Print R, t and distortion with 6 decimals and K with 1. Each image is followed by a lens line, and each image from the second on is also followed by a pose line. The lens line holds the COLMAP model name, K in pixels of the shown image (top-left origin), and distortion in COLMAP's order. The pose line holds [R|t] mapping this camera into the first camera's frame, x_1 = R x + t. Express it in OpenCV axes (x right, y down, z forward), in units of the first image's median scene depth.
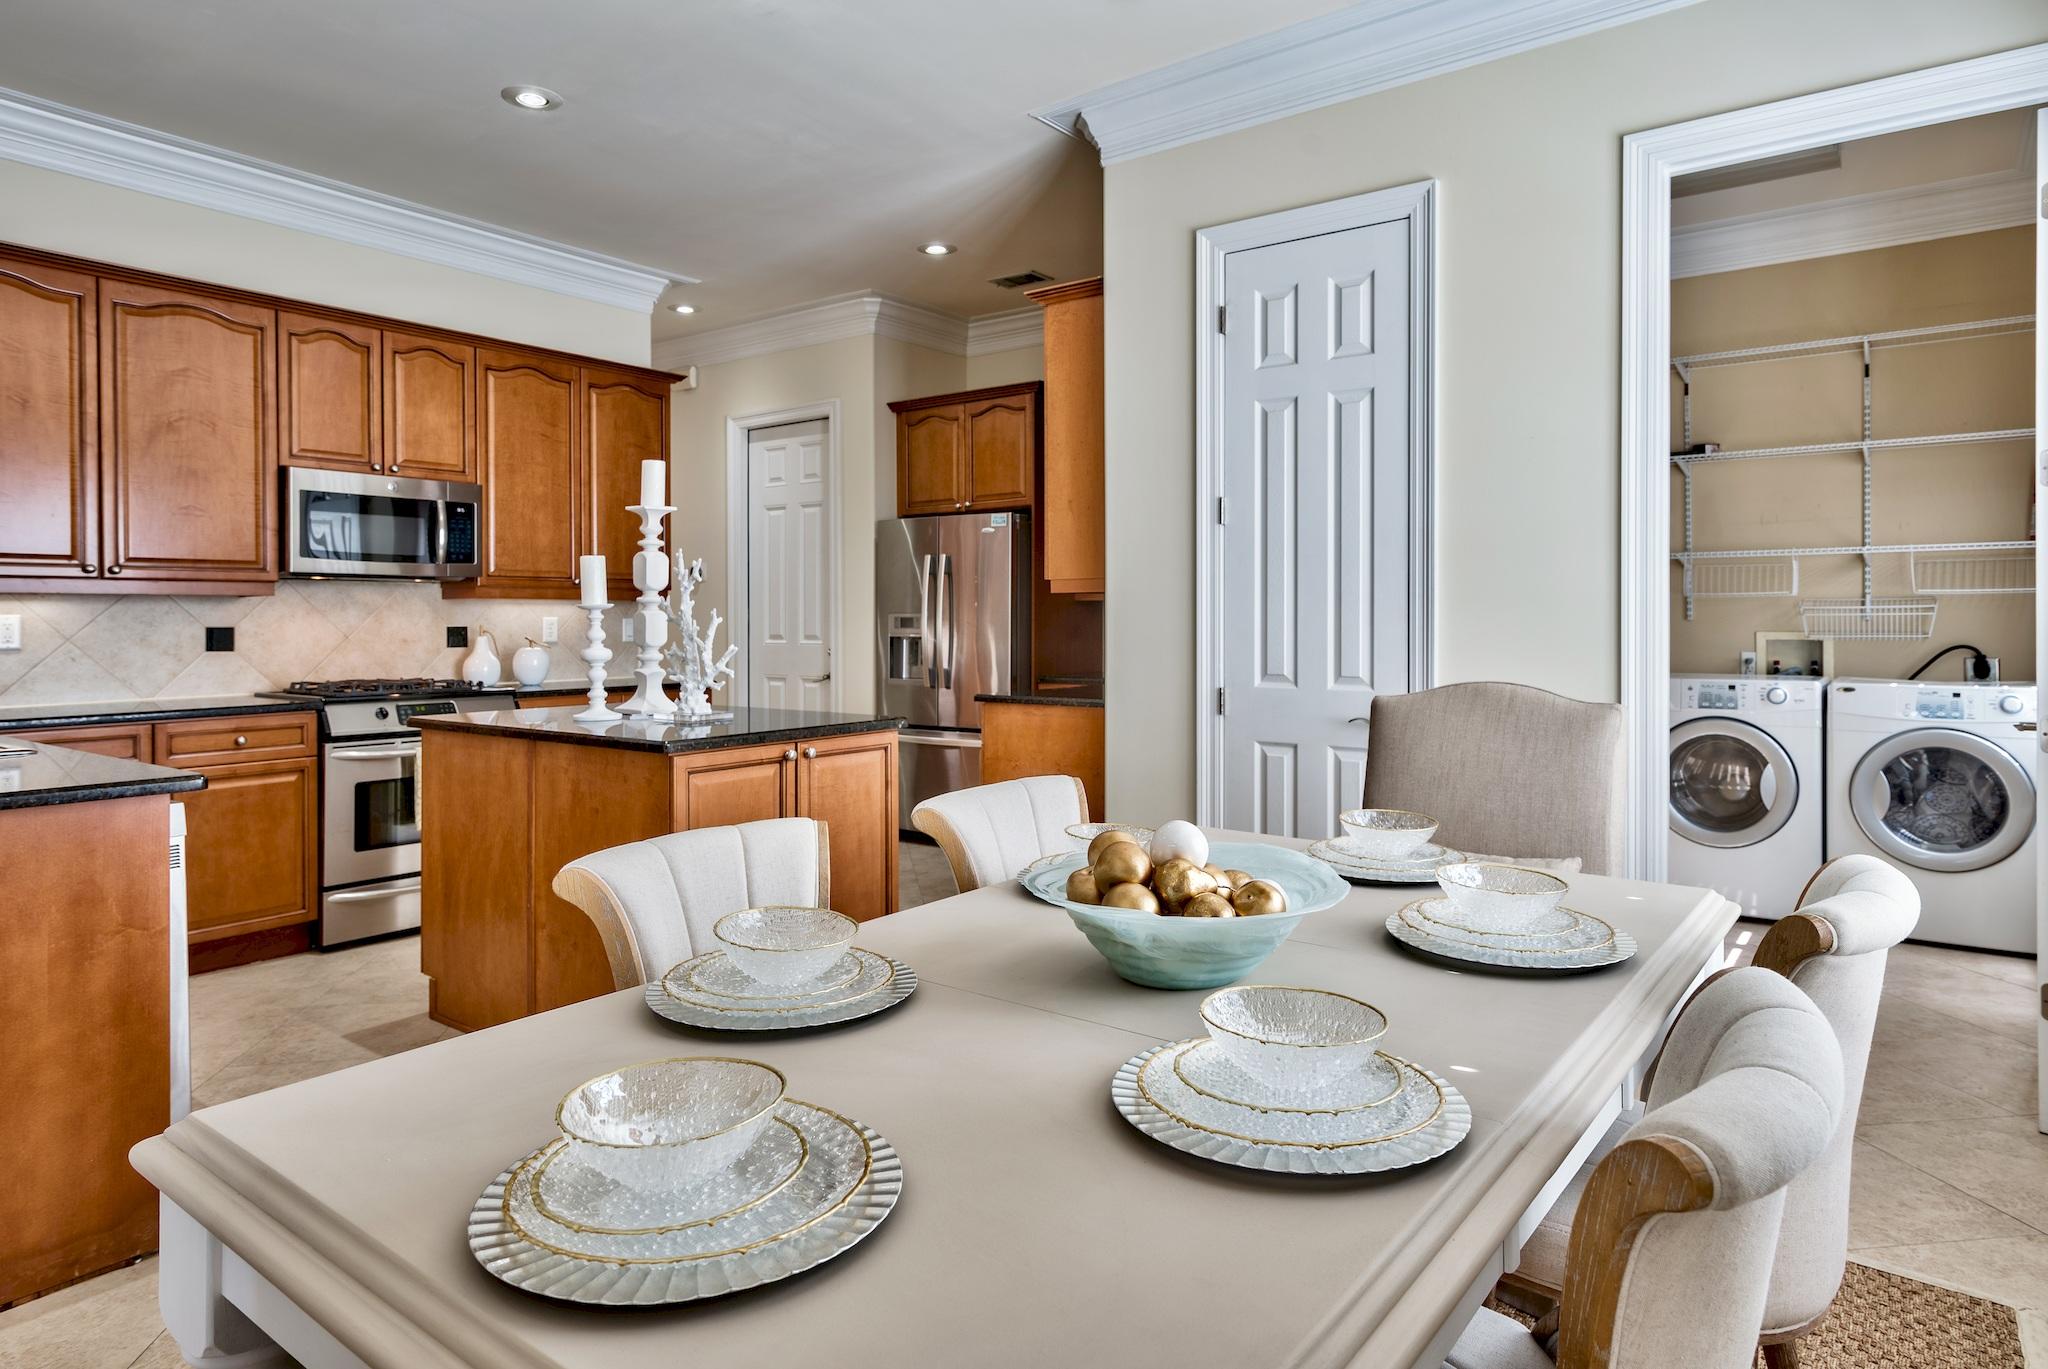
lens RADIAL K [[1174.0, 0, 1018.0], [0, 1174.0, 635.9], [0, 0, 1]] dist [-0.002901, -0.000215]
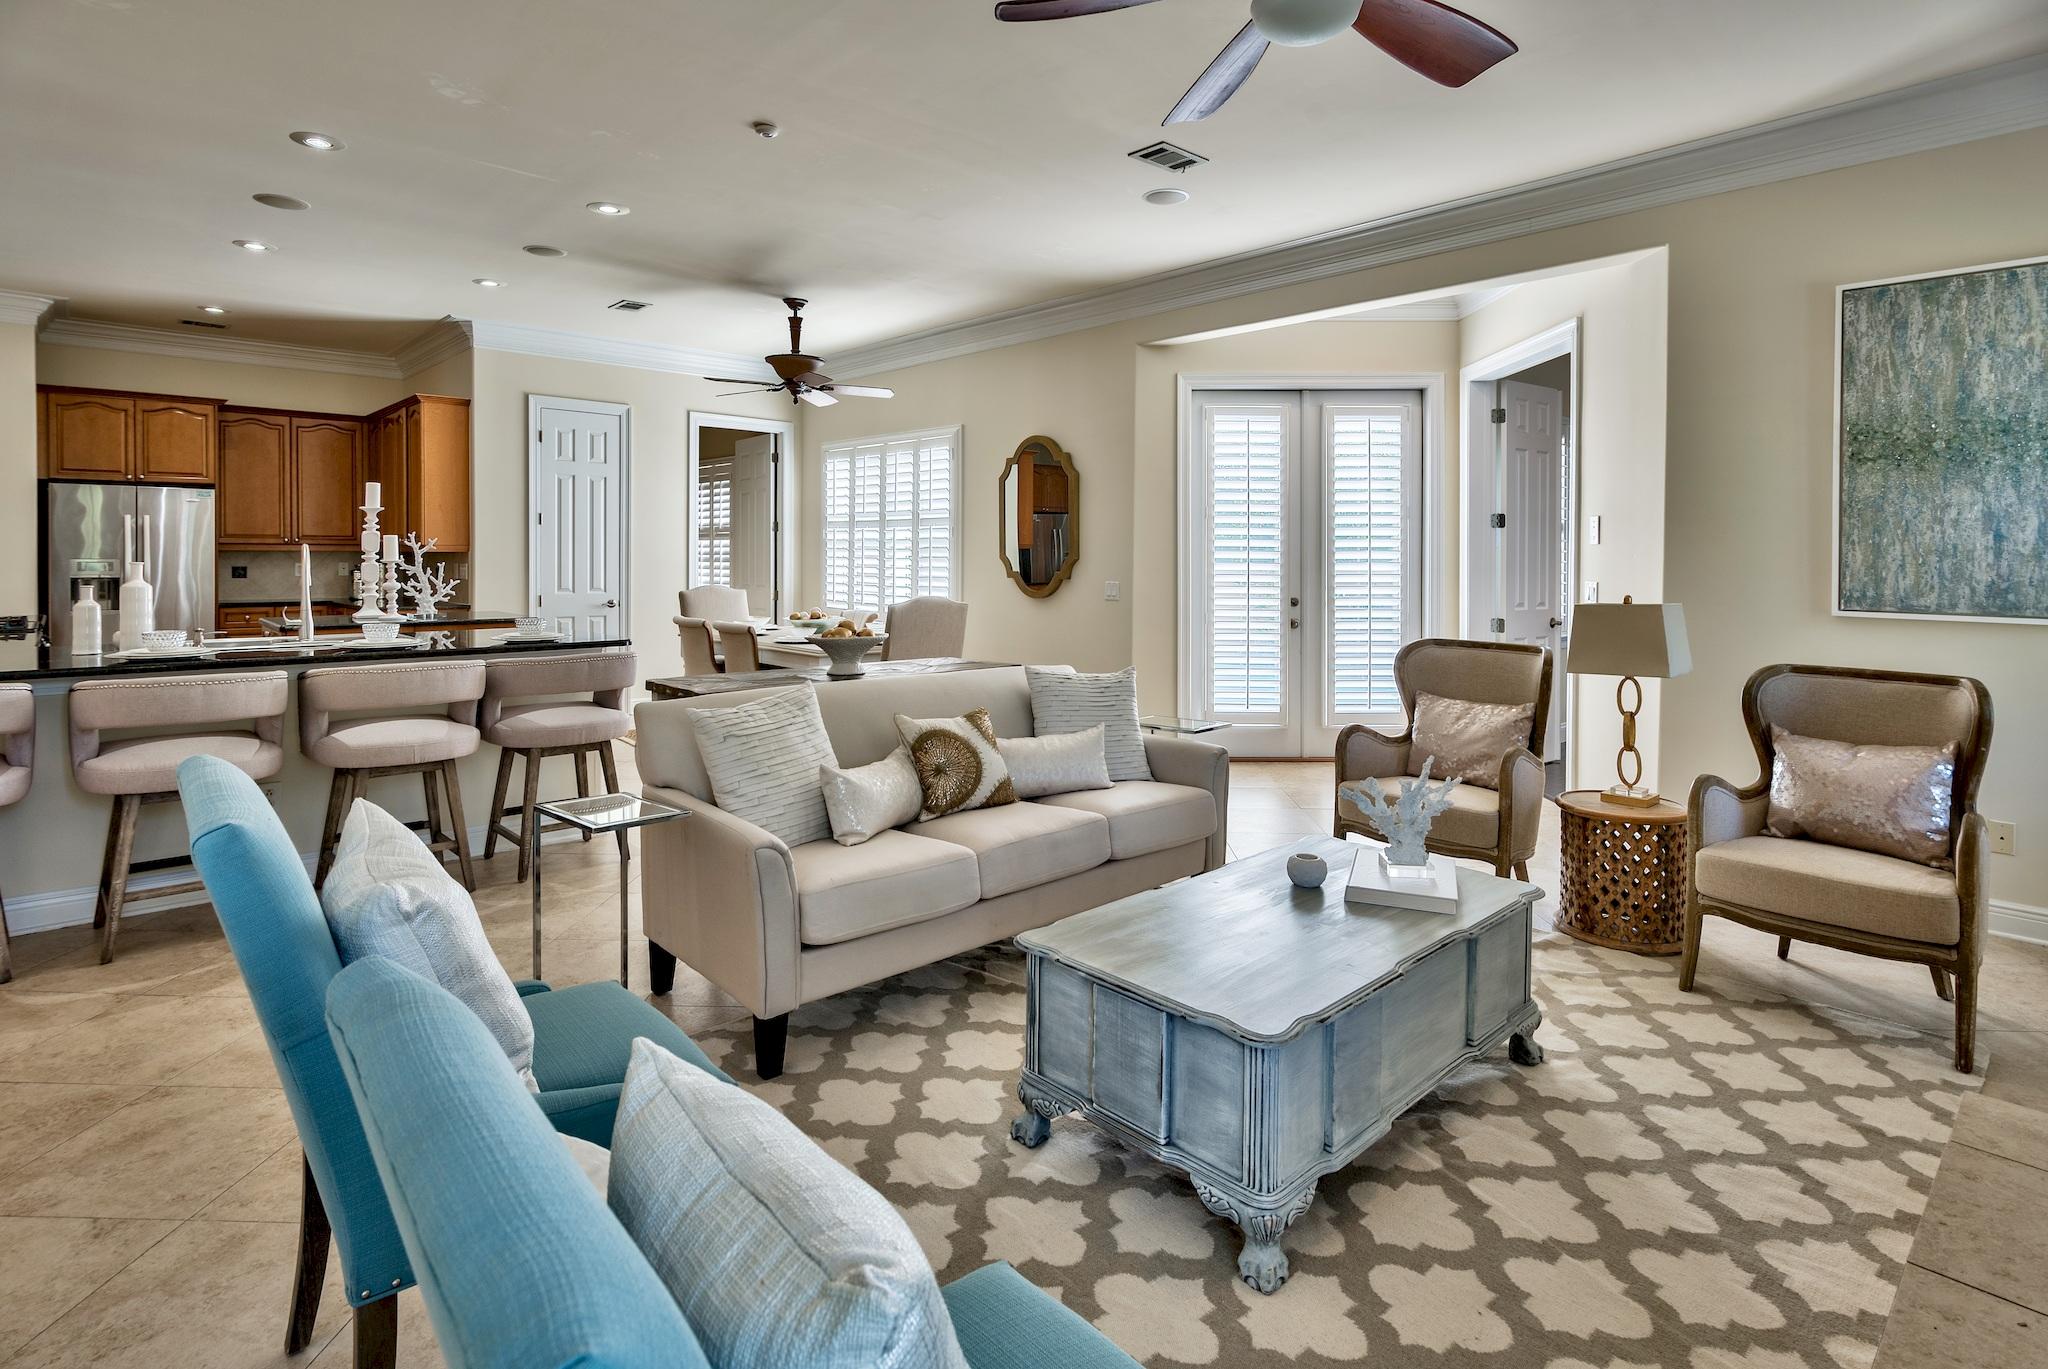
lens RADIAL K [[1003.2, 0, 1022.5], [0, 1003.2, 560.0], [0, 0, 1]] dist [-0.005330, -0.001631]
pose [[0.160642, -0.001839, 0.987011, -1.517407], [0.009925, 0.999951, 0.000247, -0.014019], [-0.986963, 0.009756, 0.160652, -0.242315]]
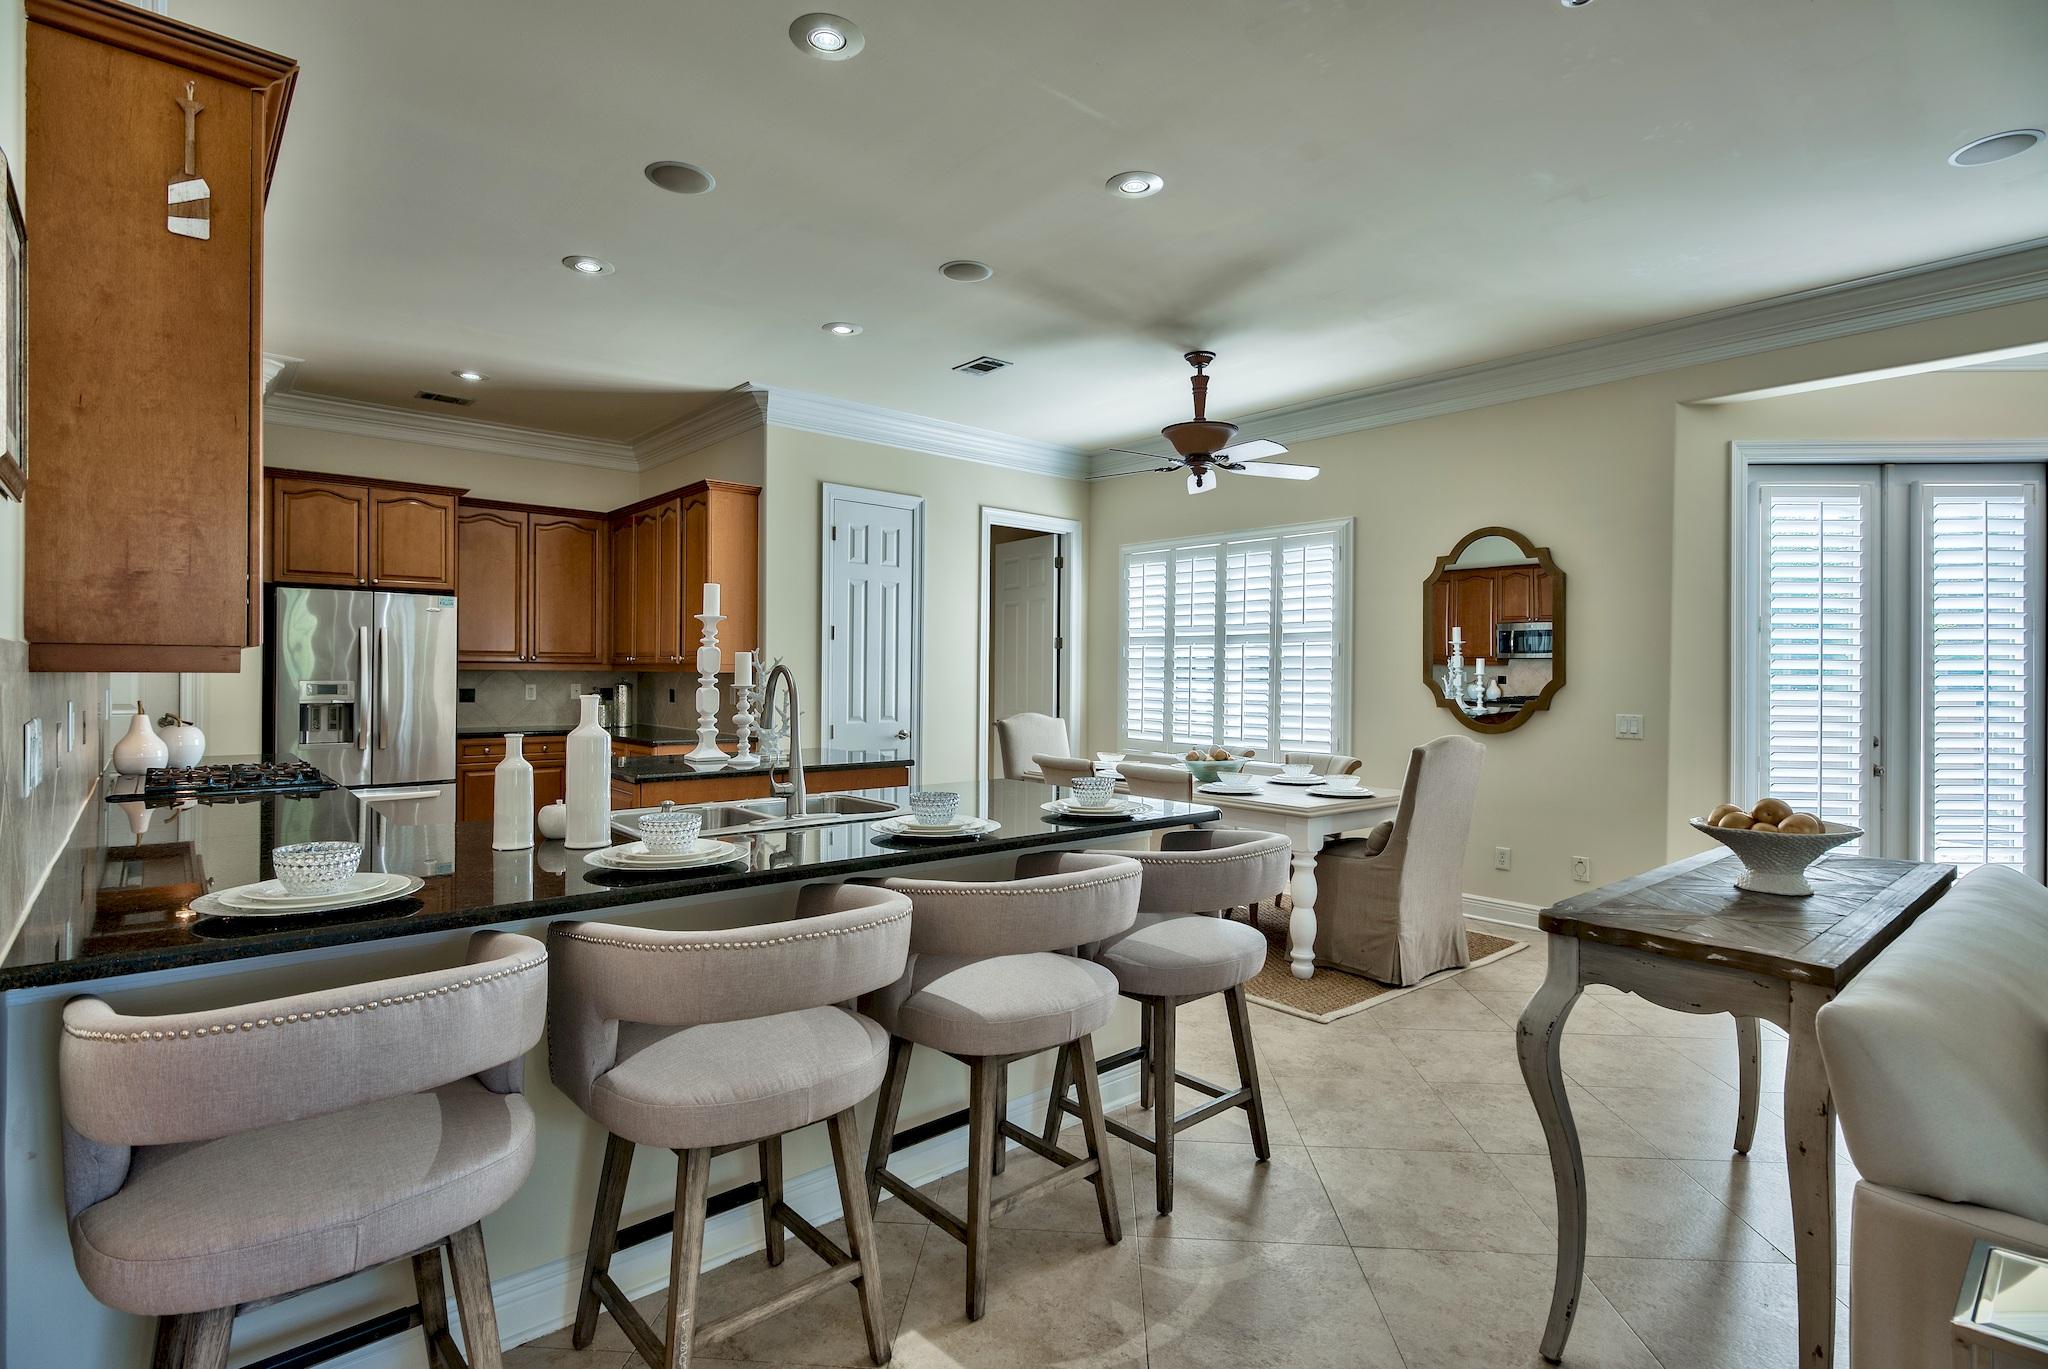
lens RADIAL K [[1003.2, 0, 1031.7], [0, 1003.2, 657.4], [0, 0, 1]] dist [-0.005330, -0.001631]
pose [[0.210500, 0.020597, 0.977377, -1.256205], [0.005845, 0.999734, -0.022327, -0.026124], [-0.977576, 0.010413, 0.210324, 0.318797]]
